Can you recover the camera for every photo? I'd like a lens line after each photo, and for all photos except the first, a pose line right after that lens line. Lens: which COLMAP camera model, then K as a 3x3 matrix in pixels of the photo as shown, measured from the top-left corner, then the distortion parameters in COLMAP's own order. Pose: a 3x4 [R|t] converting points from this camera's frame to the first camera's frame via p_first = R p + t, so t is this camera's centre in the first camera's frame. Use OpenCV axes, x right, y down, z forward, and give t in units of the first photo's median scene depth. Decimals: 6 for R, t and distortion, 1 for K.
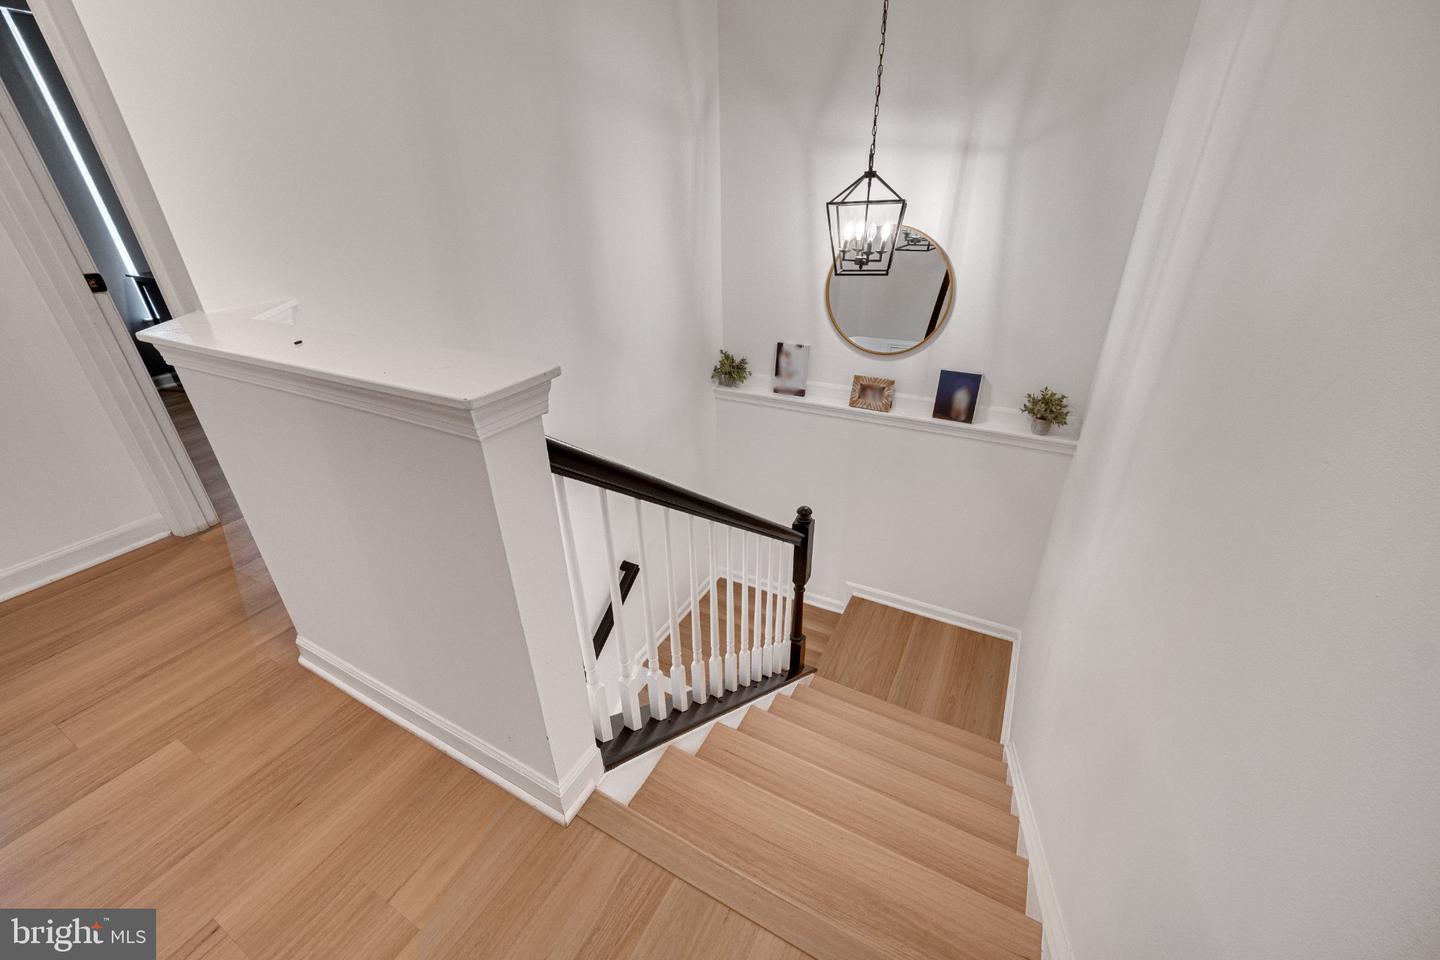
lens RADIAL K [[572.6, 0, 712.5], [0, 572.6, 479.8], [0, 0, 1]] dist [-0.019821, 0.010647]
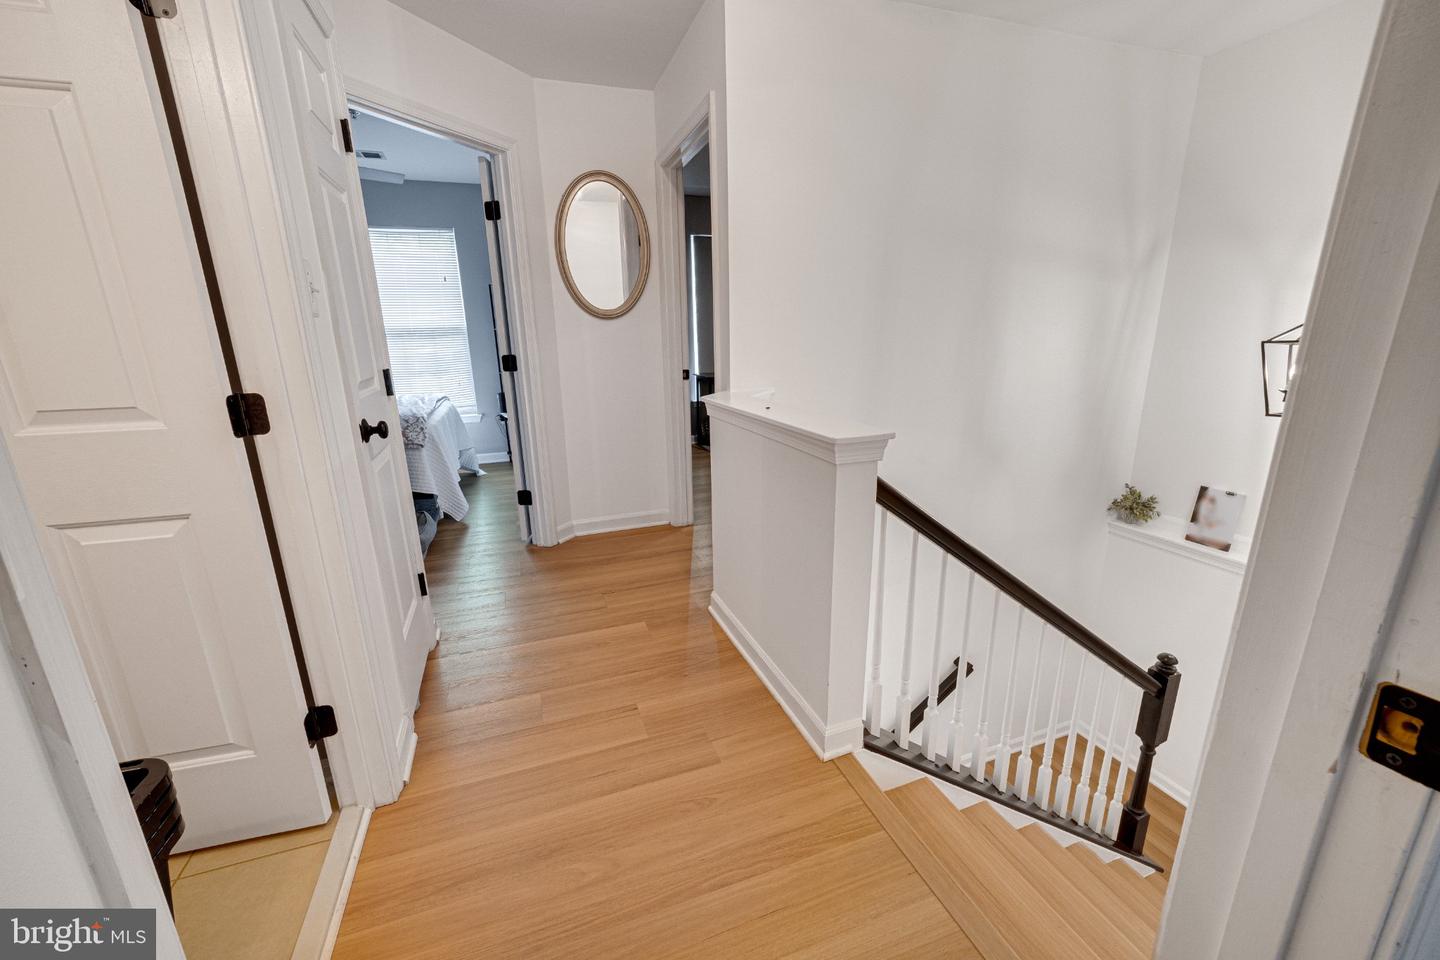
lens RADIAL K [[569.8, 0, 724.0], [0, 569.8, 490.8], [0, 0, 1]] dist [-0.002637, 0.000423]
pose [[0.758763, 0.184254, -0.624763, 0.175487], [-0.296057, 0.951913, -0.078820, 0.099625], [0.580197, 0.244771, 0.776826, -0.212269]]
